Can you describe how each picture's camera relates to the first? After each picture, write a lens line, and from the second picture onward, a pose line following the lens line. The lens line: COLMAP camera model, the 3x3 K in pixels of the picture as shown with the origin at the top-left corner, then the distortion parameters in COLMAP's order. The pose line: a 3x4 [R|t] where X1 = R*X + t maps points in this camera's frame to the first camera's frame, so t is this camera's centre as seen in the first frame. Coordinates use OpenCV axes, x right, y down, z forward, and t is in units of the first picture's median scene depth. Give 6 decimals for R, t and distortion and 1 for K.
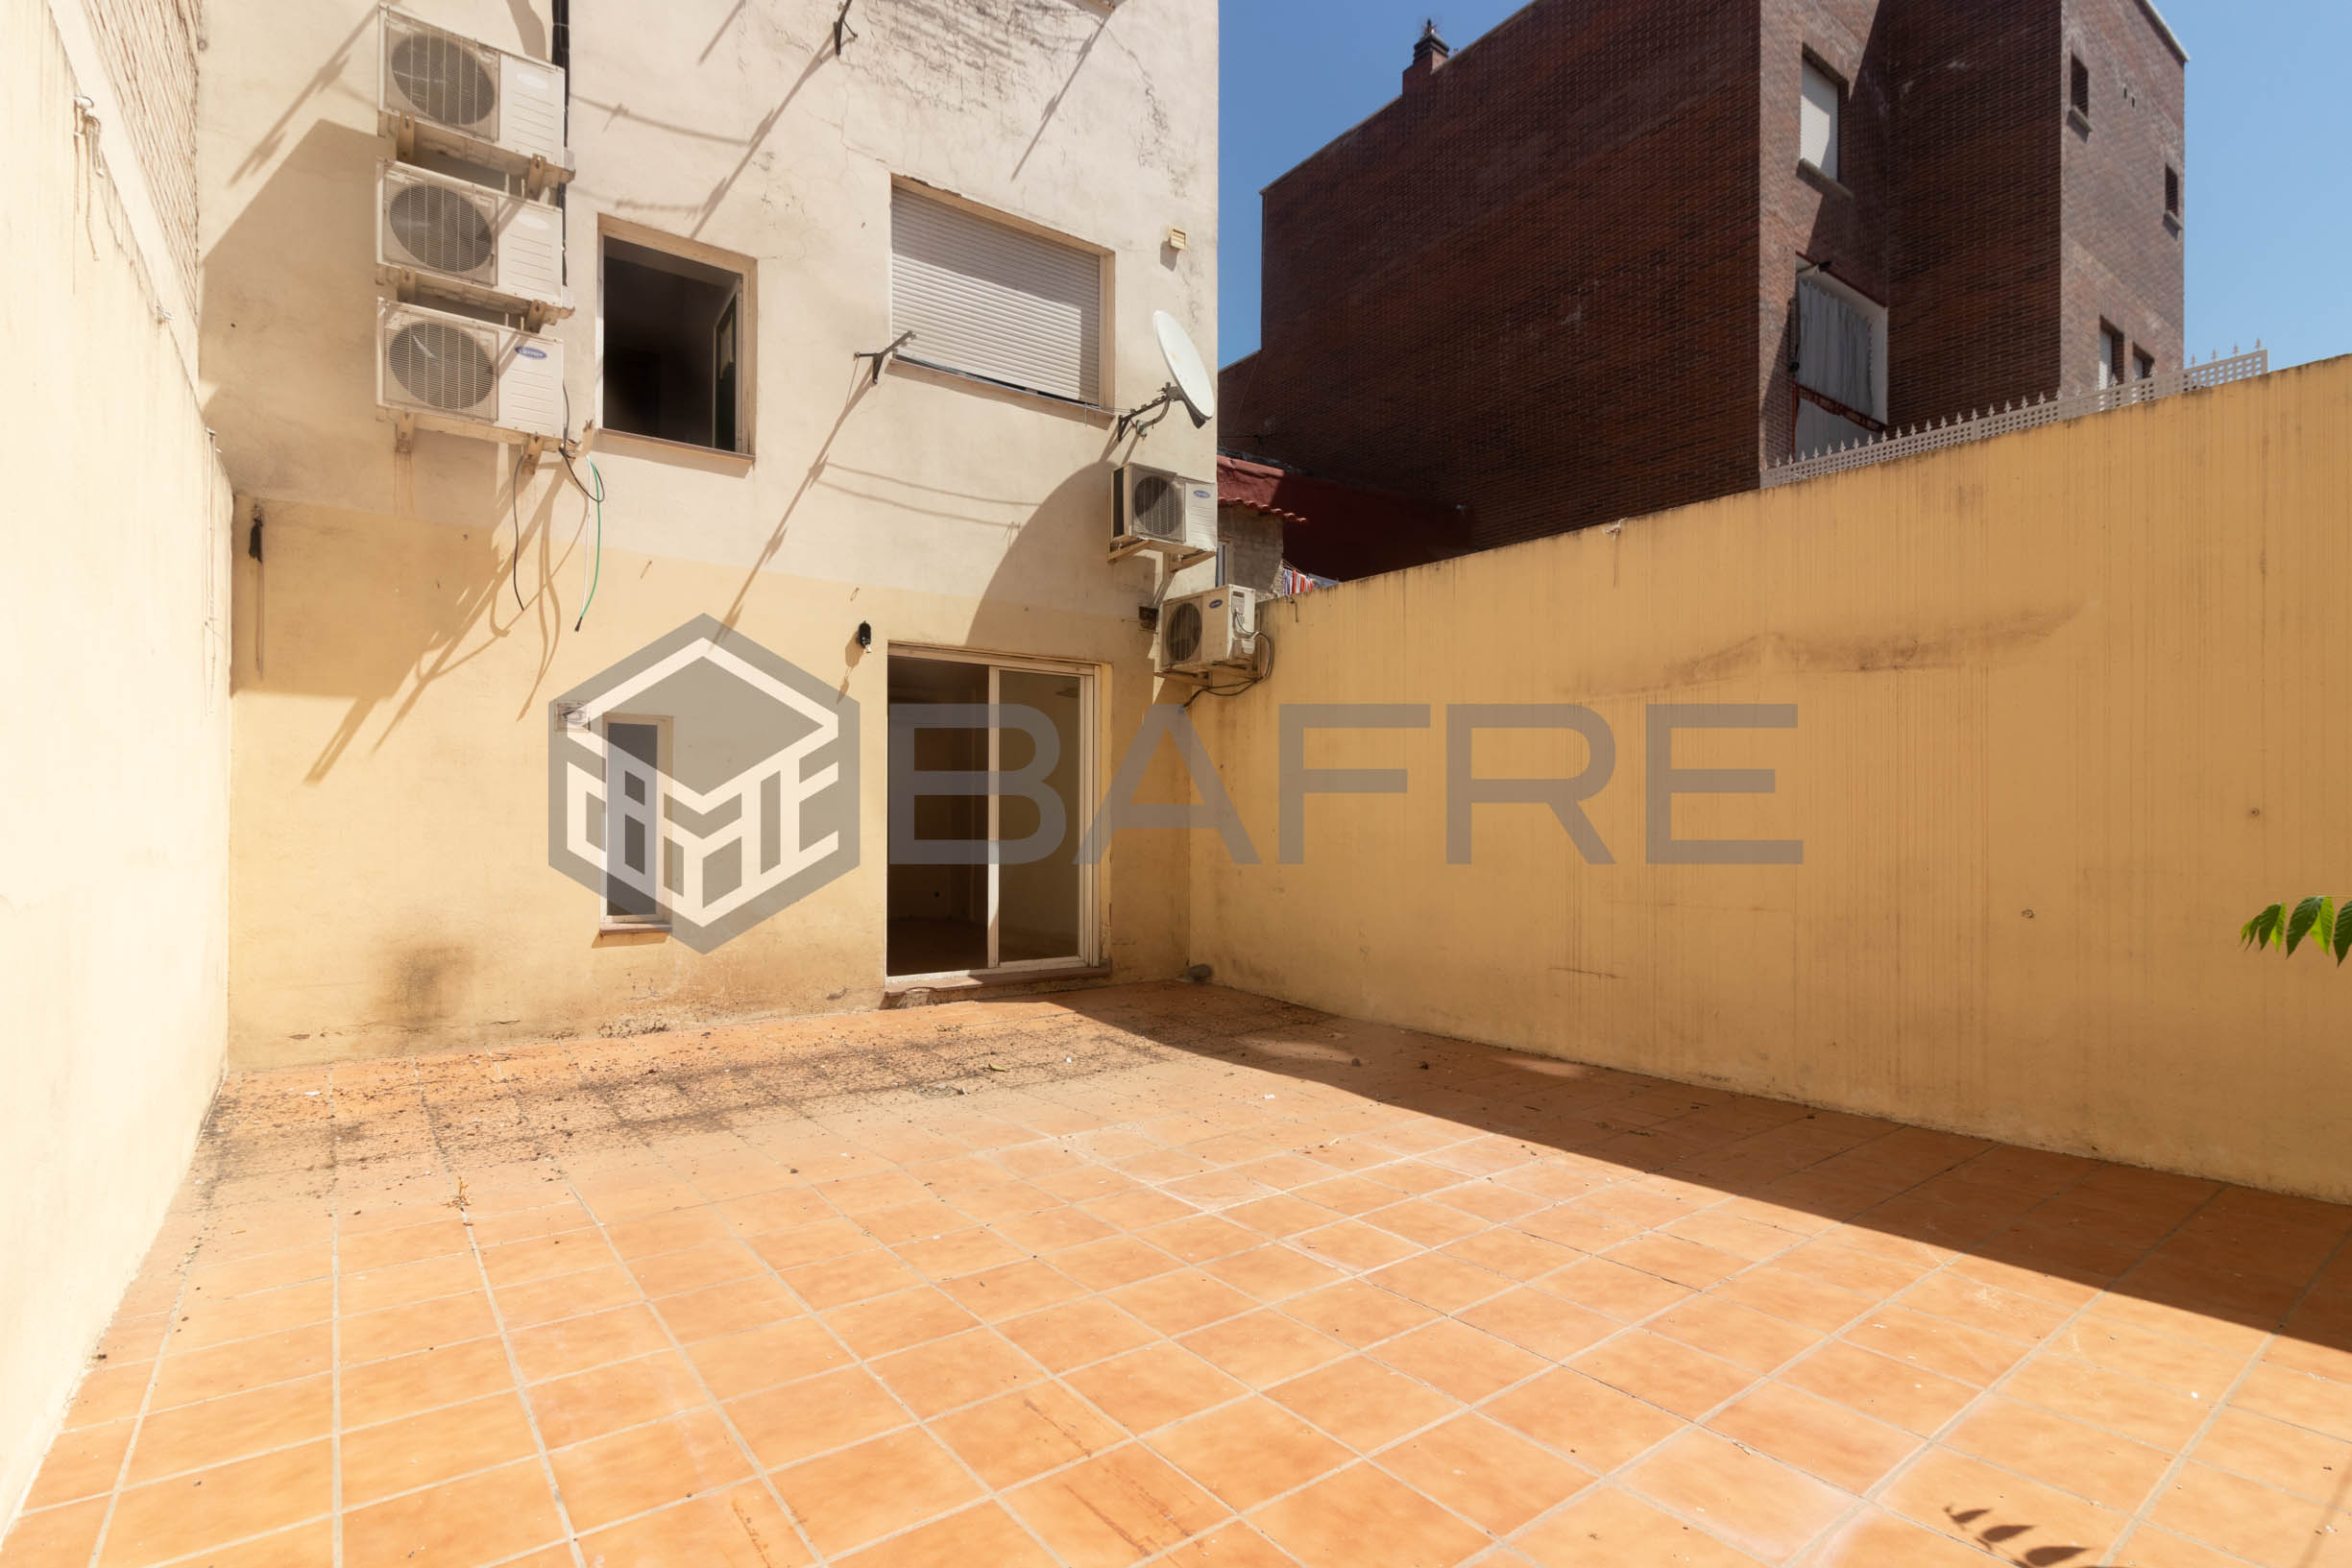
lens RADIAL K [[1127.6, 0, 1173.6], [0, 1127.6, 805.3], [0, 0, 1]] dist [-0.001527, -0.000243]
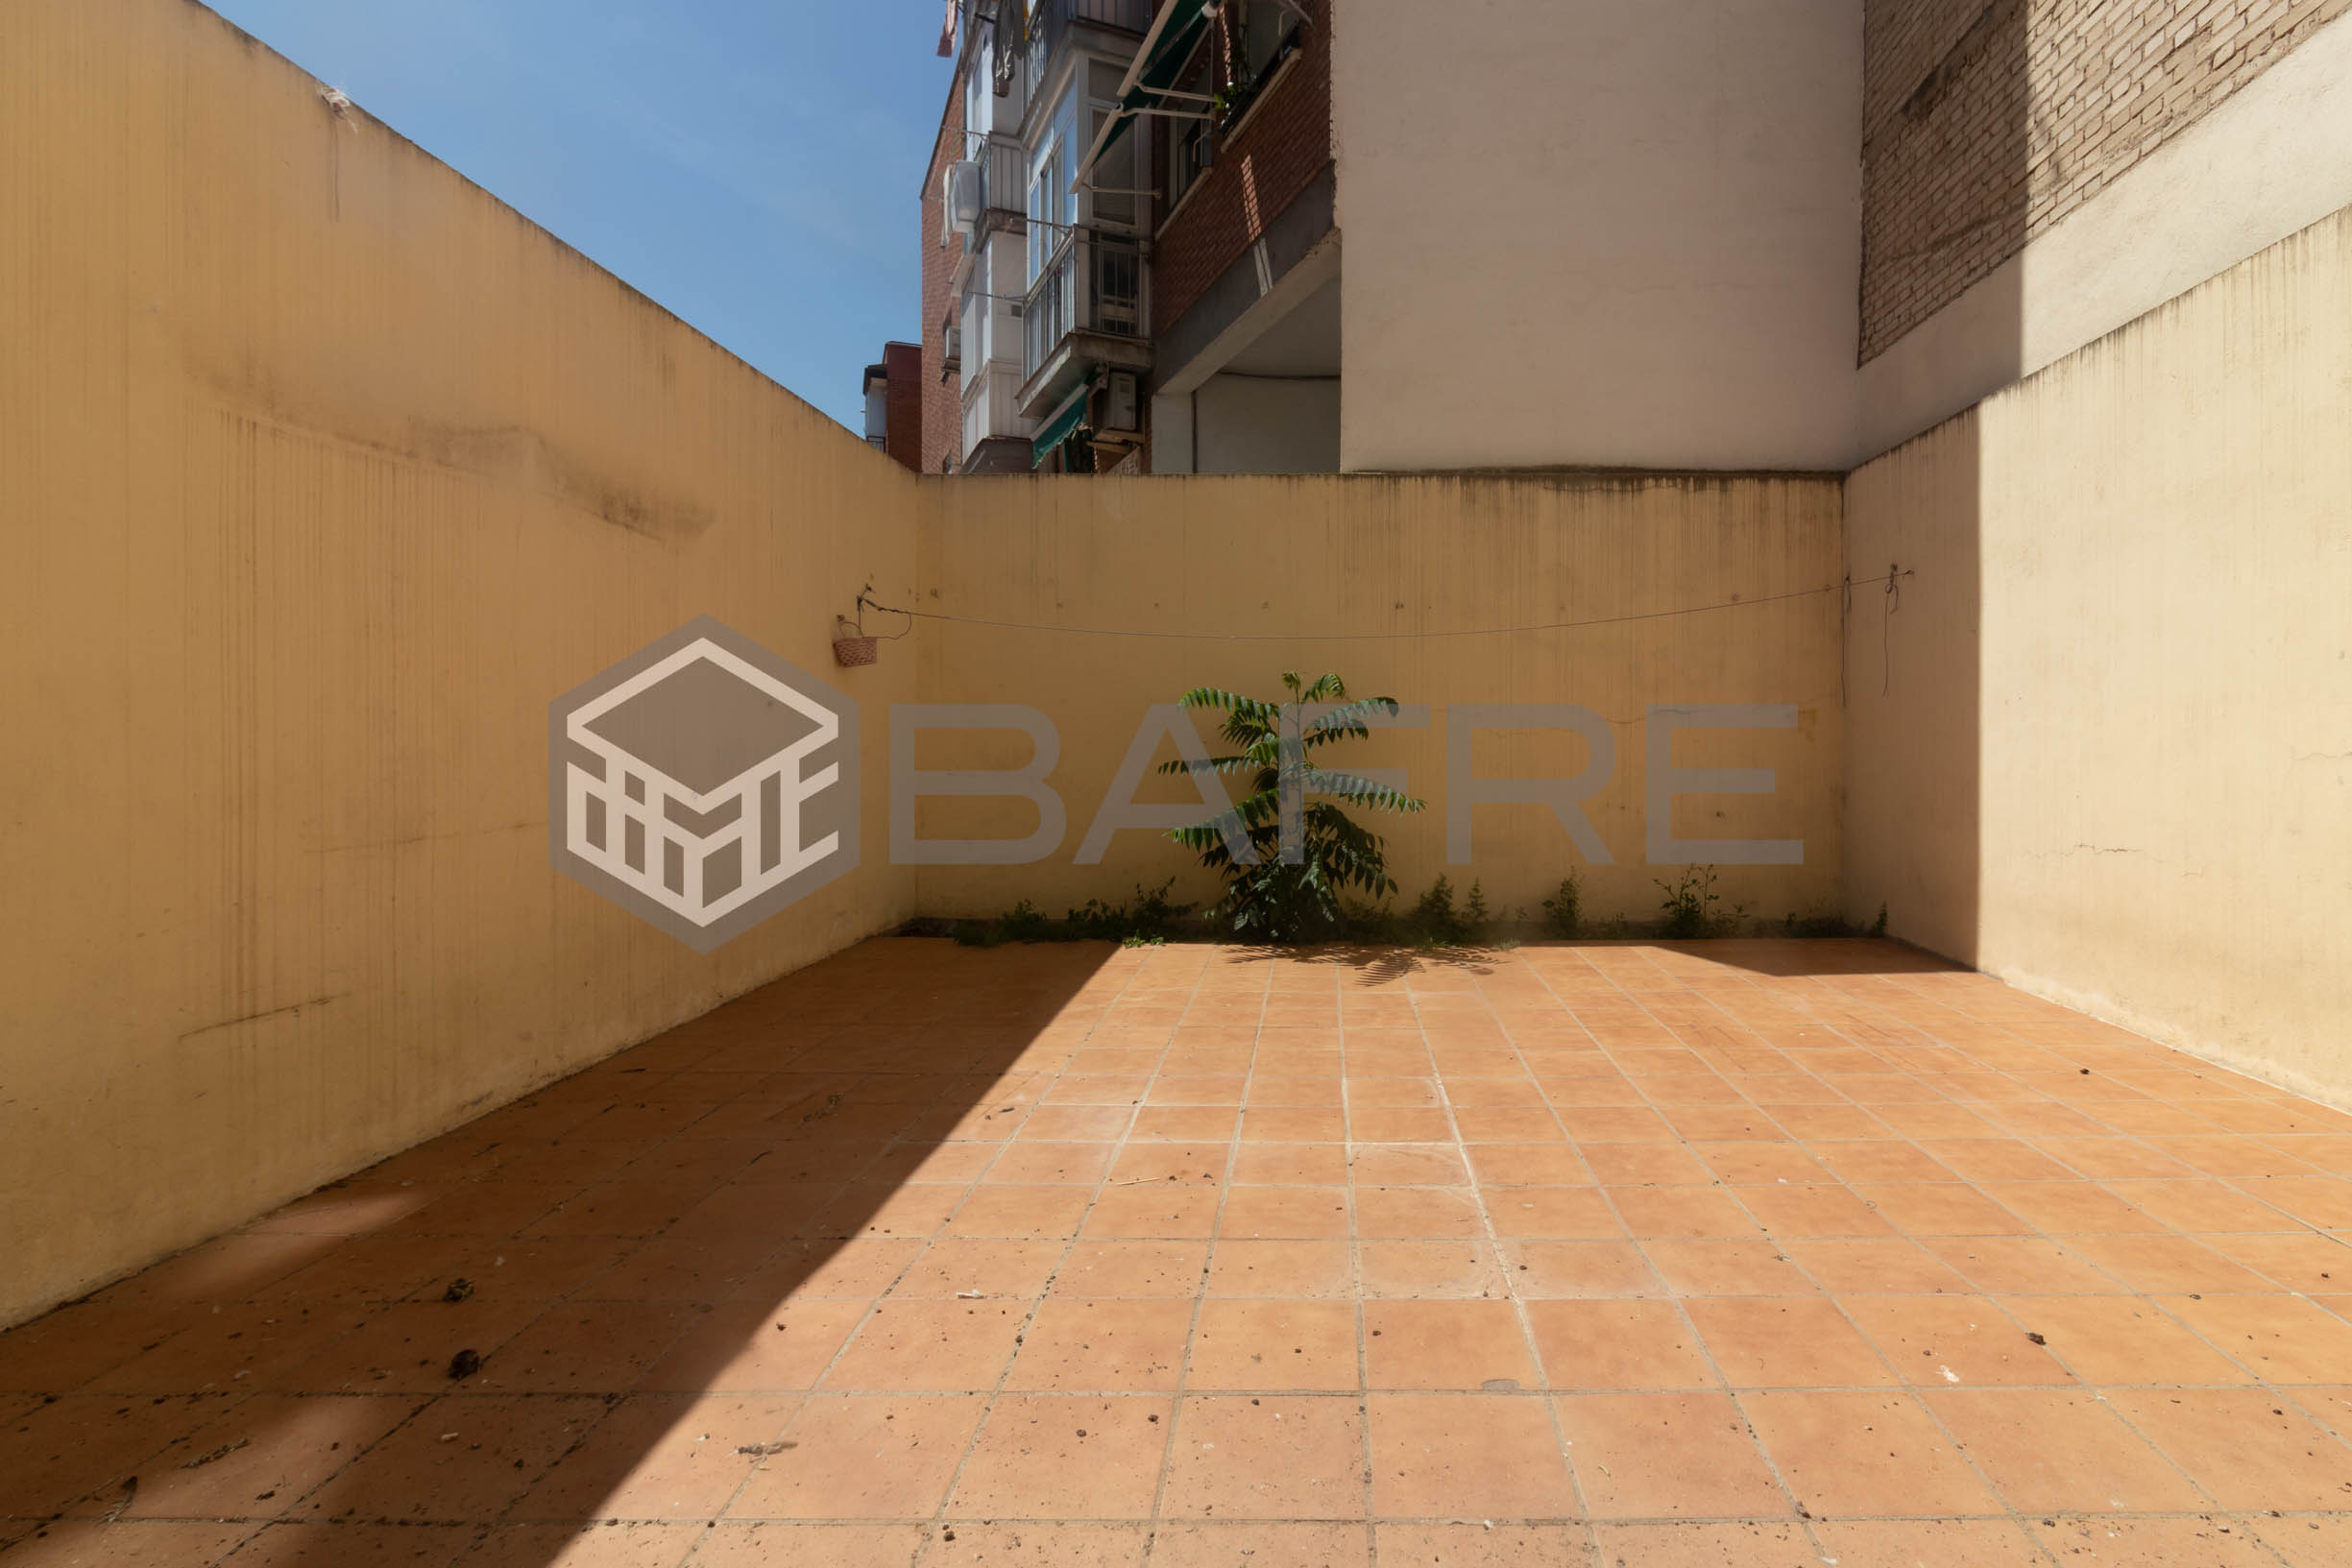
lens RADIAL K [[1559.6, 0, 1175.7], [0, 1559.6, 770.0], [0, 0, 1]] dist [-0.008125, 0.000958]
pose [[-0.808388, -0.015164, 0.588455, -0.467267], [-0.014680, 0.999877, 0.005599, 0.059697], [-0.588467, -0.004112, -0.808511, 1.968208]]
